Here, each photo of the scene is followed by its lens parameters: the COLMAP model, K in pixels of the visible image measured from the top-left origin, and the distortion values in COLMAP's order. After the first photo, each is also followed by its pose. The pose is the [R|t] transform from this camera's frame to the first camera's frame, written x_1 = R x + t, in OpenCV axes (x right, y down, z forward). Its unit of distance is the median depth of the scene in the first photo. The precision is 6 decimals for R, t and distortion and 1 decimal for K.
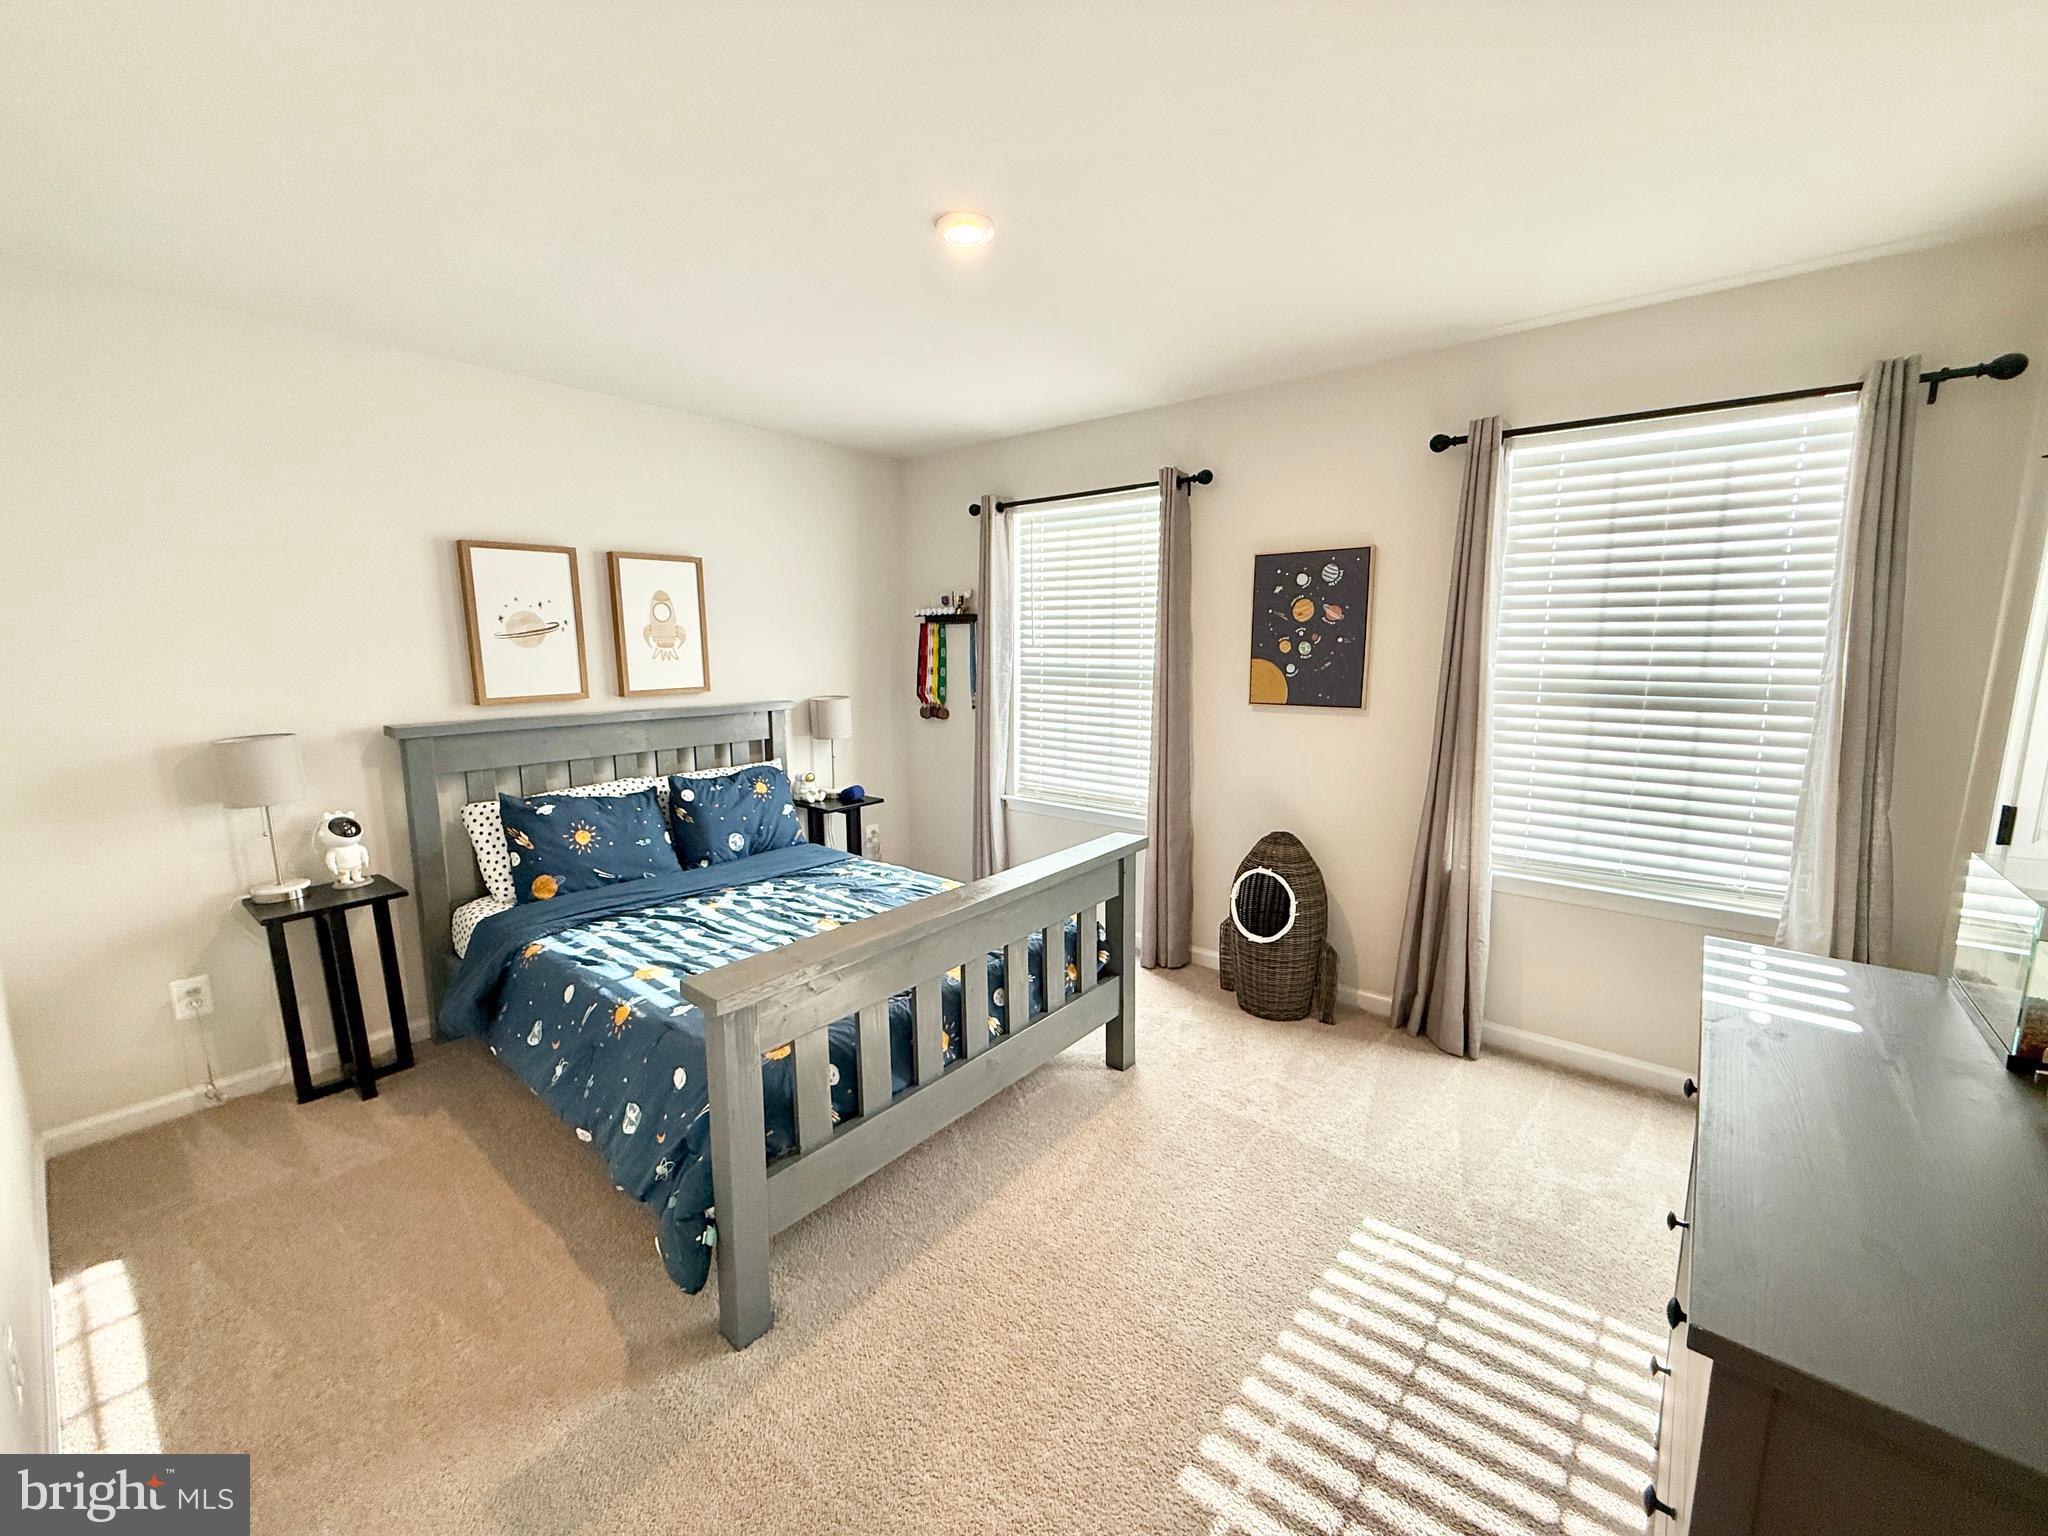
lens RADIAL K [[819.3, 0, 1016.7], [0, 819.3, 764.8], [0, 0, 1]] dist [0.002429, -0.000116]
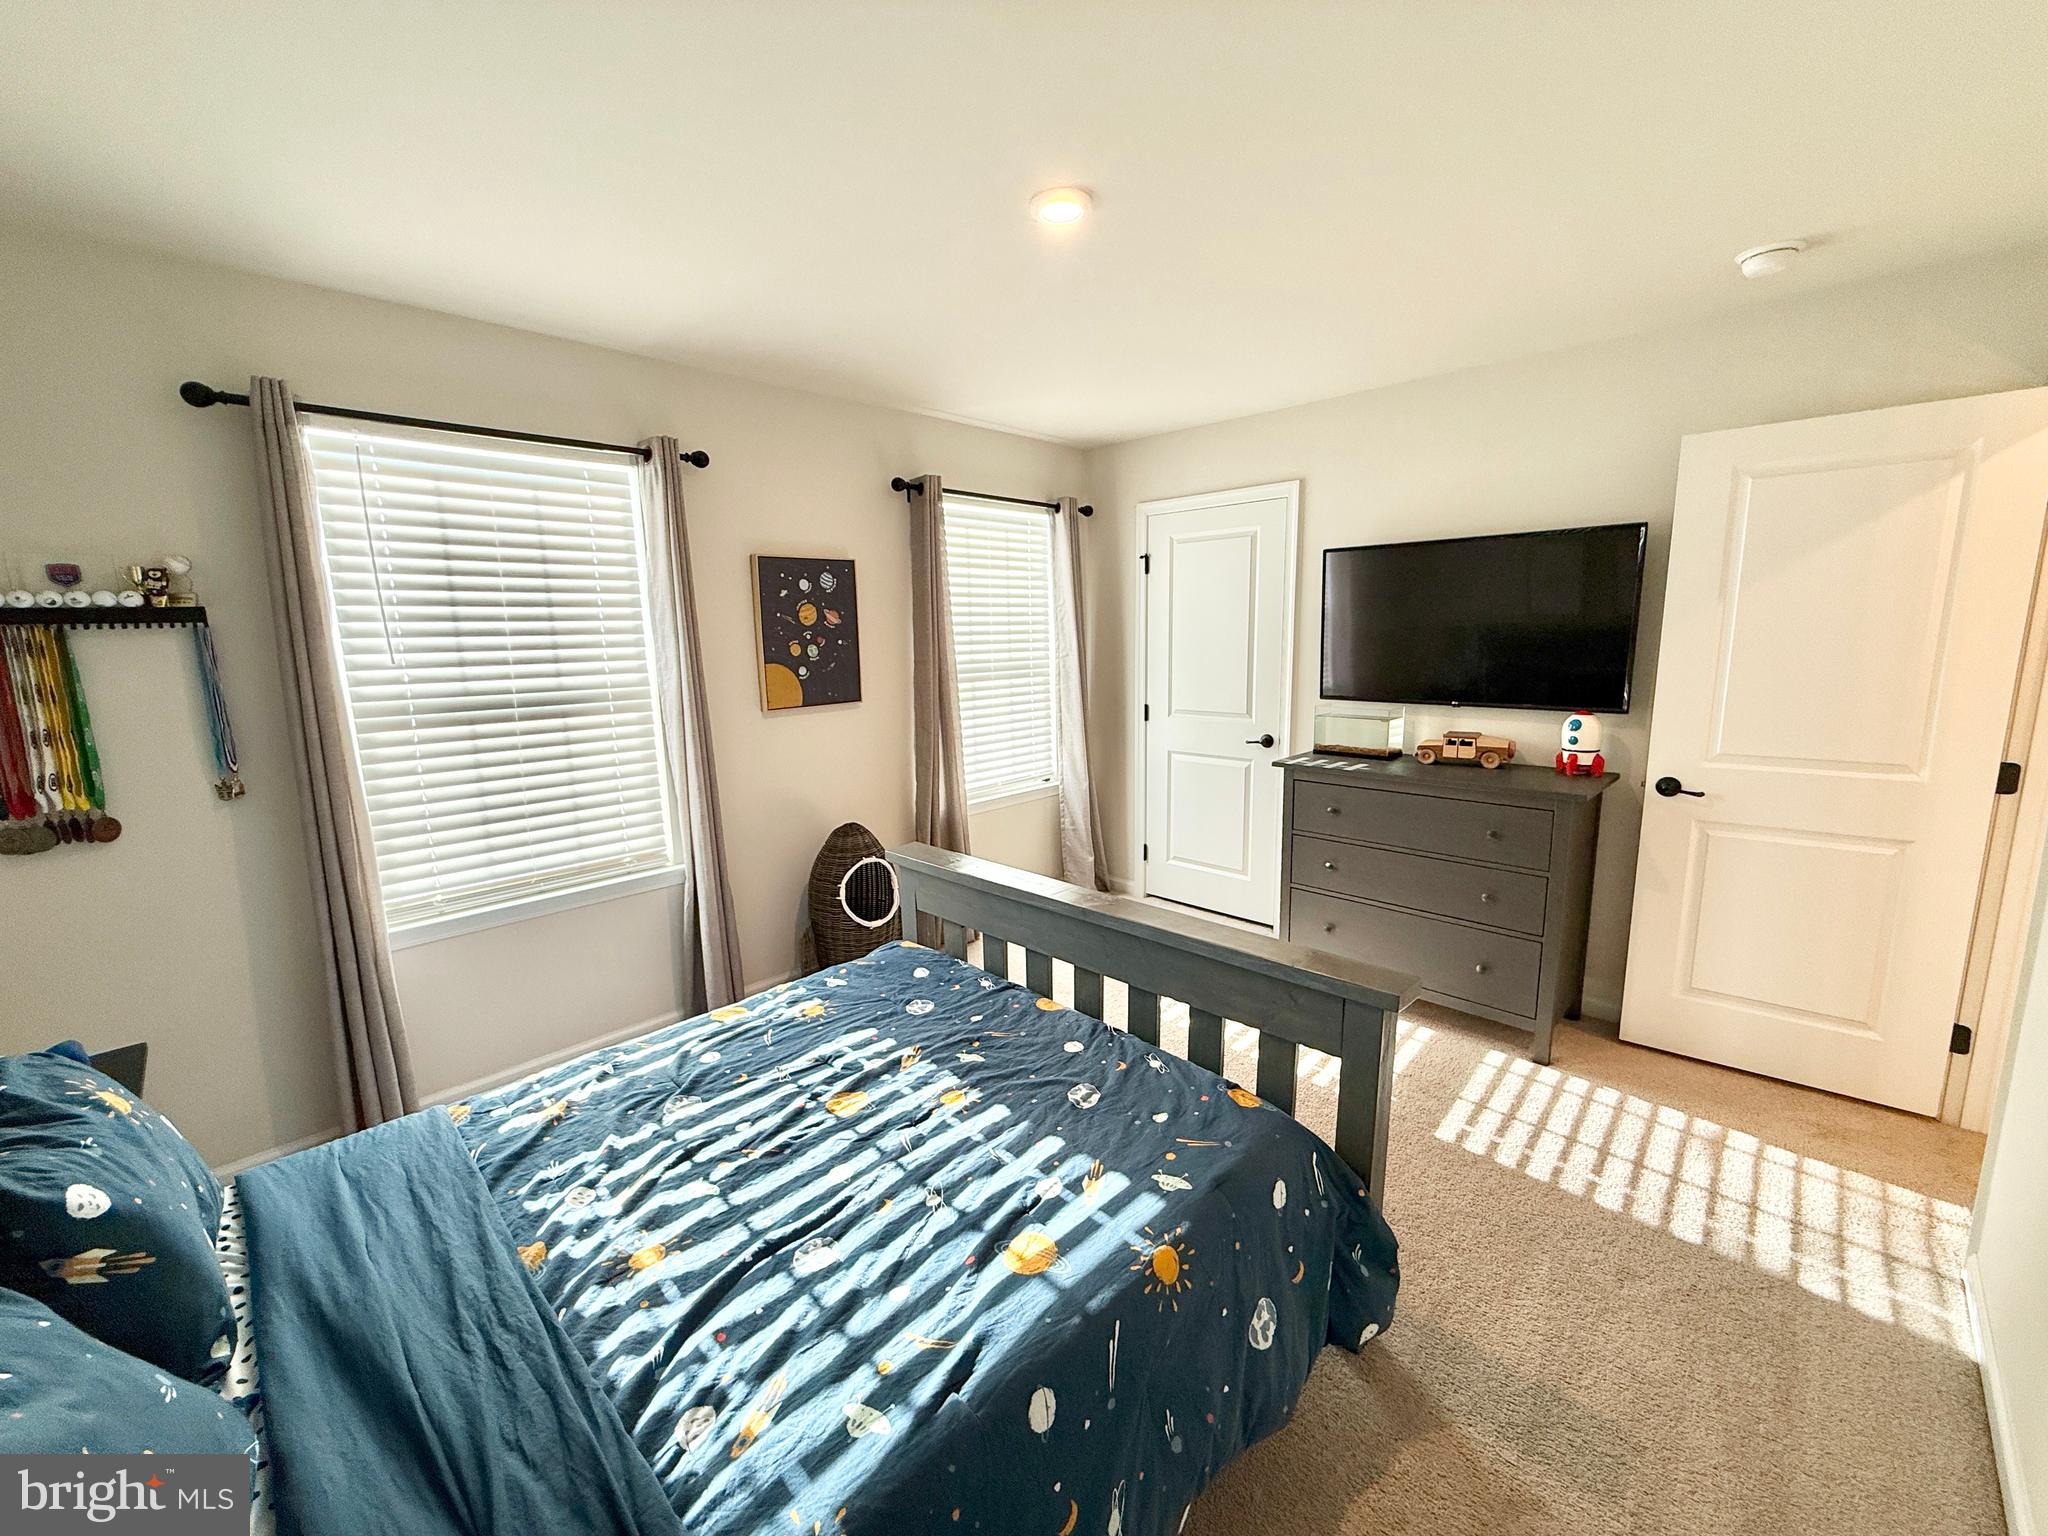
lens RADIAL K [[819.3, 0, 1016.7], [0, 819.3, 764.8], [0, 0, 1]] dist [0.002429, -0.000116]
pose [[0.089513, -0.163421, 0.982487, -0.712280], [0.171956, 0.974170, 0.146371, -0.114277], [-0.981029, 0.155842, 0.115302, 0.679228]]
